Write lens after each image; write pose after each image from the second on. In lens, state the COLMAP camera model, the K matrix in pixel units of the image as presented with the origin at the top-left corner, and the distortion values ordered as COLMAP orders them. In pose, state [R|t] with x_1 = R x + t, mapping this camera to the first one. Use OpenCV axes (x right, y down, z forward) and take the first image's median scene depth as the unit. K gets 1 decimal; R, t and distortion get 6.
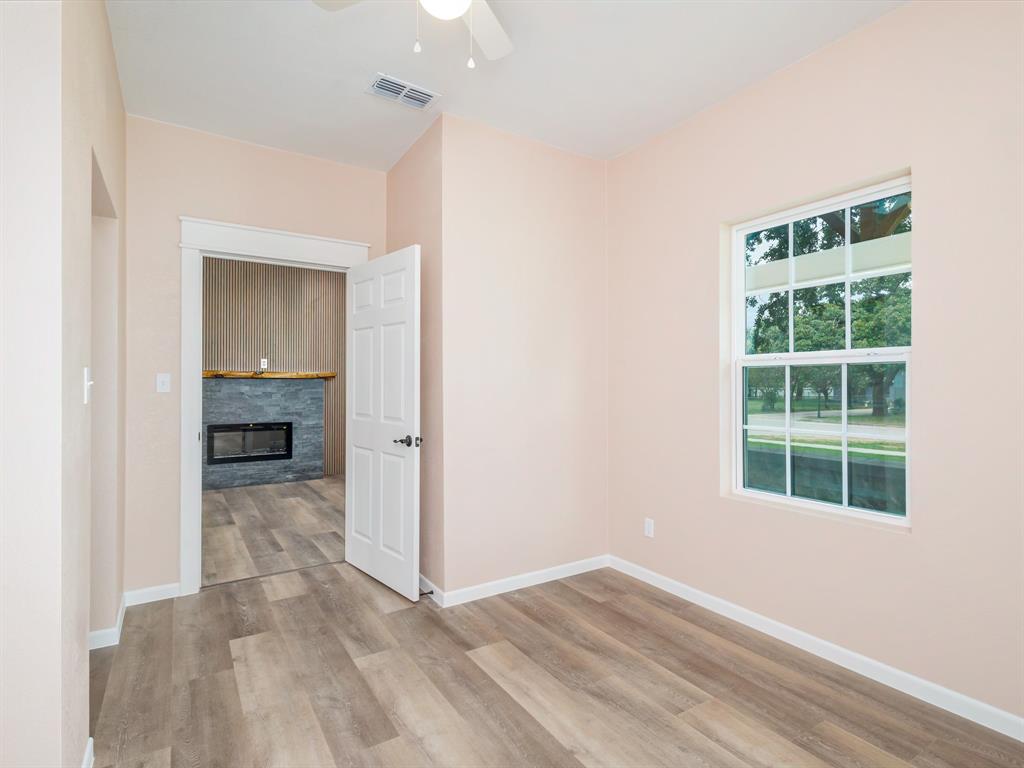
lens RADIAL K [[528.7, 0, 512.0], [0, 528.7, 384.0], [0, 0, 1]] dist [0.014275, -0.000219]
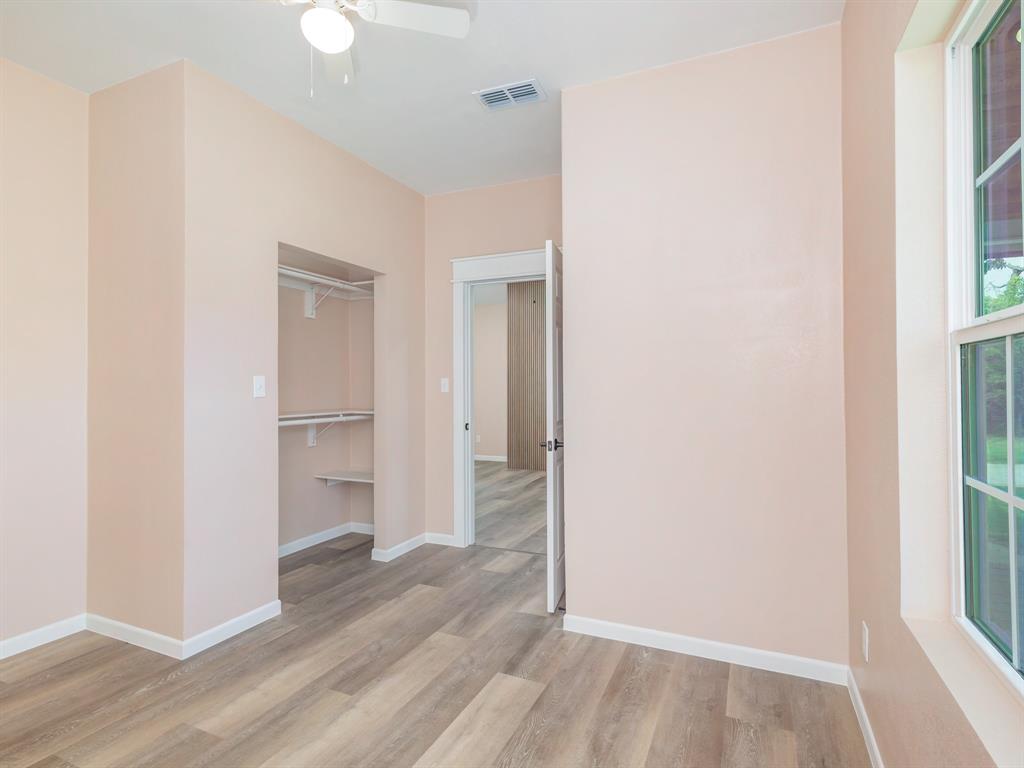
lens RADIAL K [[528.7, 0, 512.0], [0, 528.7, 384.0], [0, 0, 1]] dist [0.014275, -0.000219]
pose [[0.541103, -0.008273, -0.840916, 0.643386], [0.005742, 0.999965, -0.006142, 0.003966], [0.840937, -0.001505, 0.541131, 0.465481]]
